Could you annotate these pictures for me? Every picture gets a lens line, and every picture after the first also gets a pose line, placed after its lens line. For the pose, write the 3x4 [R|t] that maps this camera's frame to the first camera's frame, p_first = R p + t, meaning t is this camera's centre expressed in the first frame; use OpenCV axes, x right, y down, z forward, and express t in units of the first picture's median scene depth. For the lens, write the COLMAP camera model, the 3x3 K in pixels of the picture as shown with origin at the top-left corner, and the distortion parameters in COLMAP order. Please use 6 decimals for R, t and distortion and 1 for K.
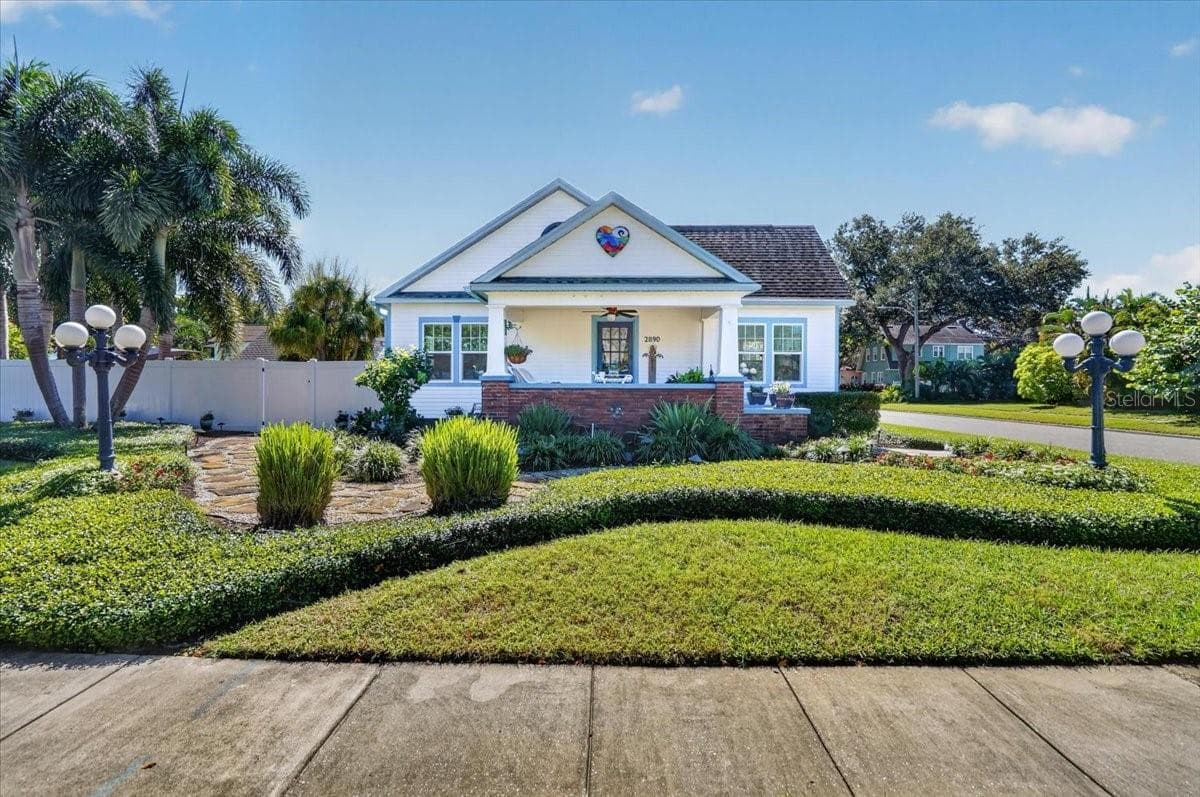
lens RADIAL K [[531.2, 0, 600.0], [0, 531.2, 398.5], [0, 0, 1]] dist [-0.041546, 0.000140]
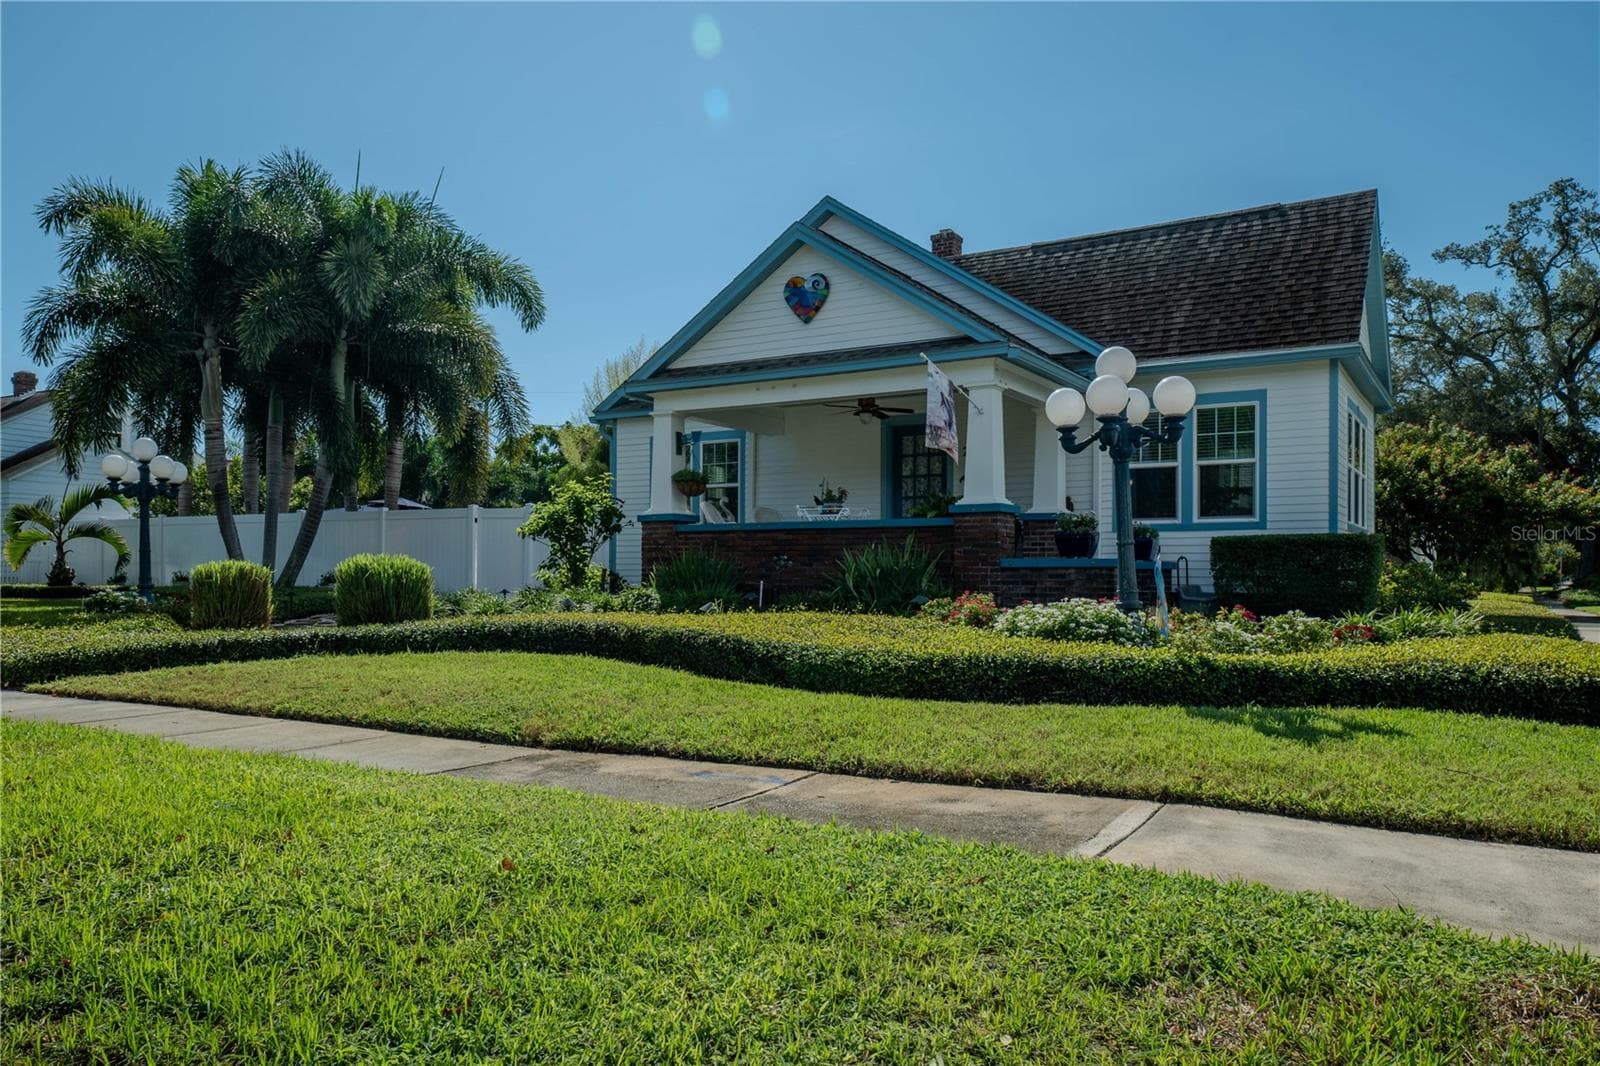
lens RADIAL K [[1171.4, 0, 800.0], [0, 1171.4, 533.0], [0, 0, 1]] dist [-0.045726, 0.000449]
pose [[0.859360, -0.018751, -0.511028, 0.583957], [-0.016365, 0.997807, -0.064133, 0.060646], [0.511110, 0.063476, 0.857168, -0.156422]]
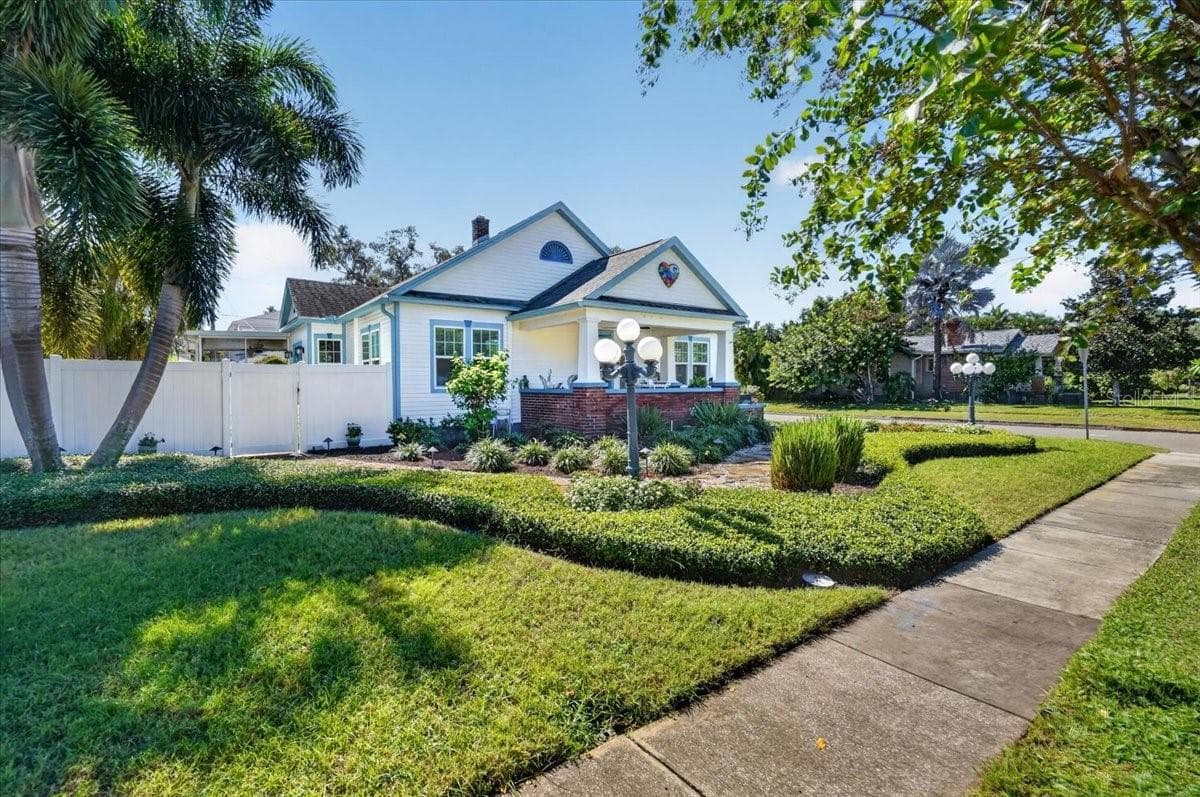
lens RADIAL K [[531.2, 0, 600.0], [0, 531.2, 398.5], [0, 0, 1]] dist [-0.041546, 0.000140]
pose [[0.802252, -0.023572, 0.596520, -0.686900], [0.024618, 0.999676, 0.006396, -0.013258], [-0.596478, 0.009554, 0.802573, 0.074518]]
